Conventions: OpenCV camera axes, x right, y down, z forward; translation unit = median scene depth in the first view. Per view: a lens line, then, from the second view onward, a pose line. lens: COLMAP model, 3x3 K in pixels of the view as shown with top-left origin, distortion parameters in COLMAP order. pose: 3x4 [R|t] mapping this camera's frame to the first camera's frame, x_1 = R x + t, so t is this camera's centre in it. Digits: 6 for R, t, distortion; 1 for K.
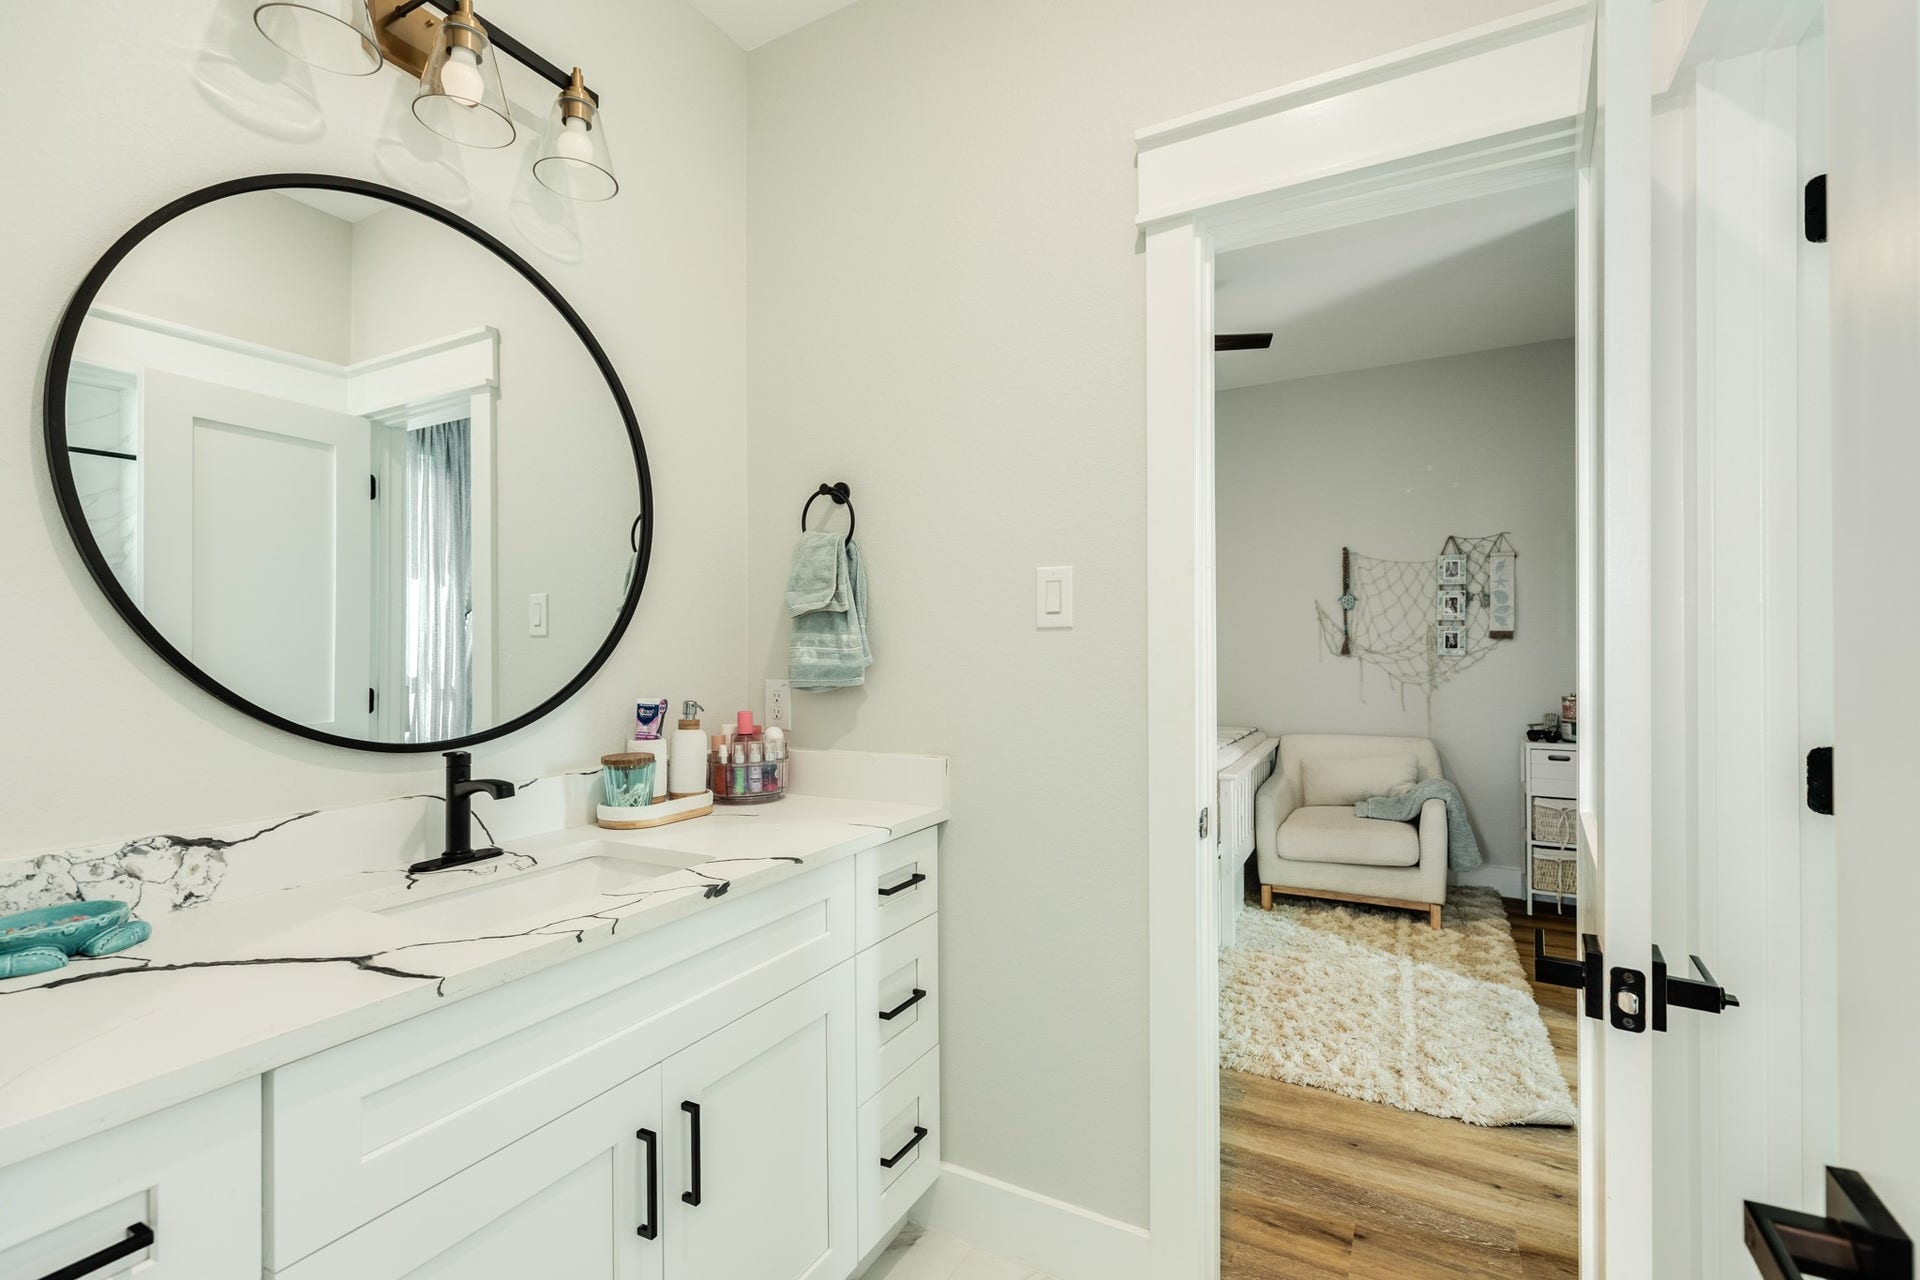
lens RADIAL K [[847.7, 0, 960.8], [0, 847.7, 644.6], [0, 0, 1]] dist [0.001359, 0.000142]
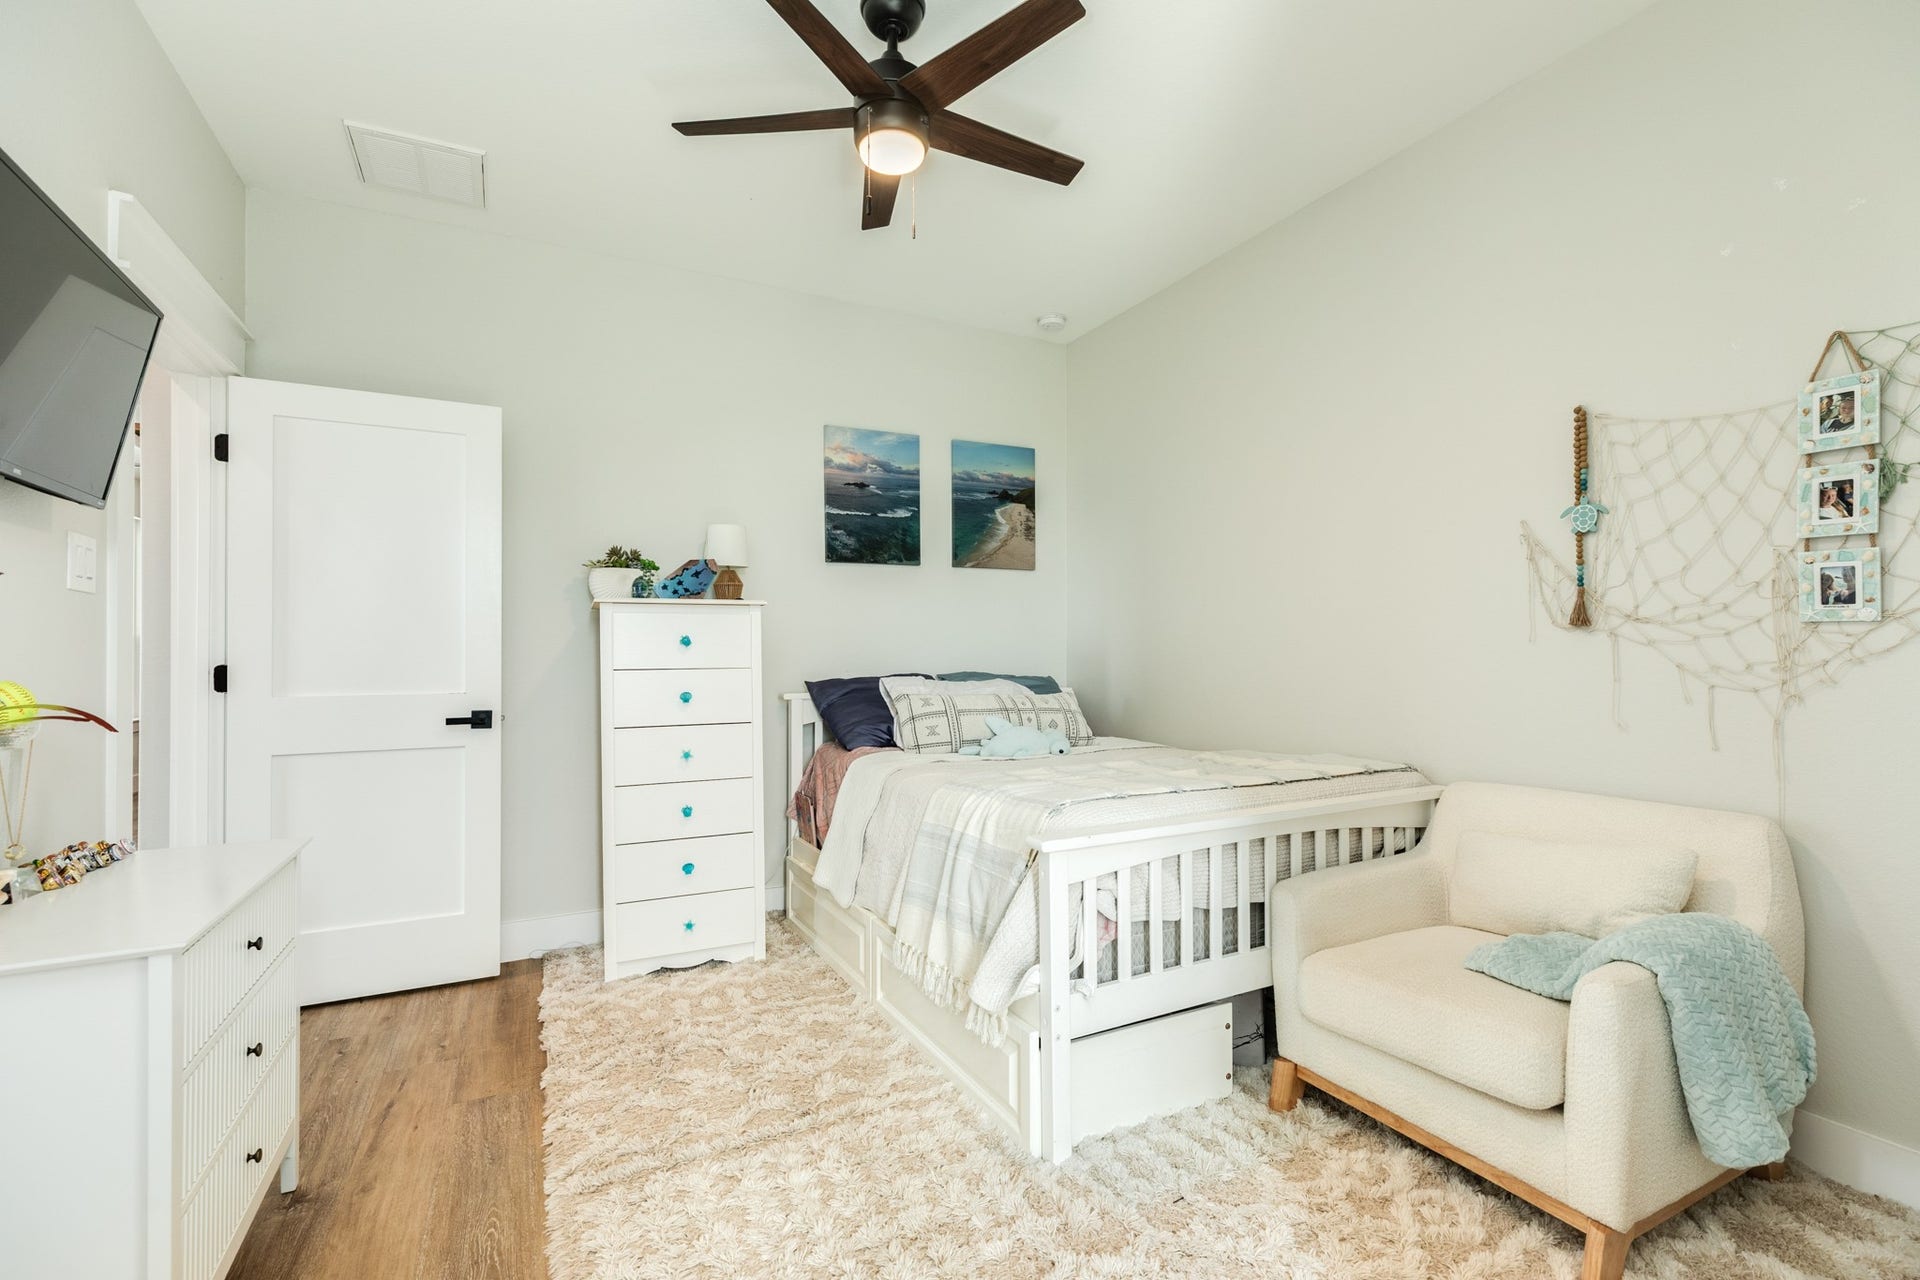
lens RADIAL K [[847.7, 0, 960.0], [0, 847.7, 646.0], [0, 0, 1]] dist [0.001359, 0.000142]
pose [[0.824770, -0.002104, -0.565465, 0.454890], [0.000549, 0.999996, -0.002920, 0.025172], [0.565468, 0.002098, 0.824767, 0.415652]]
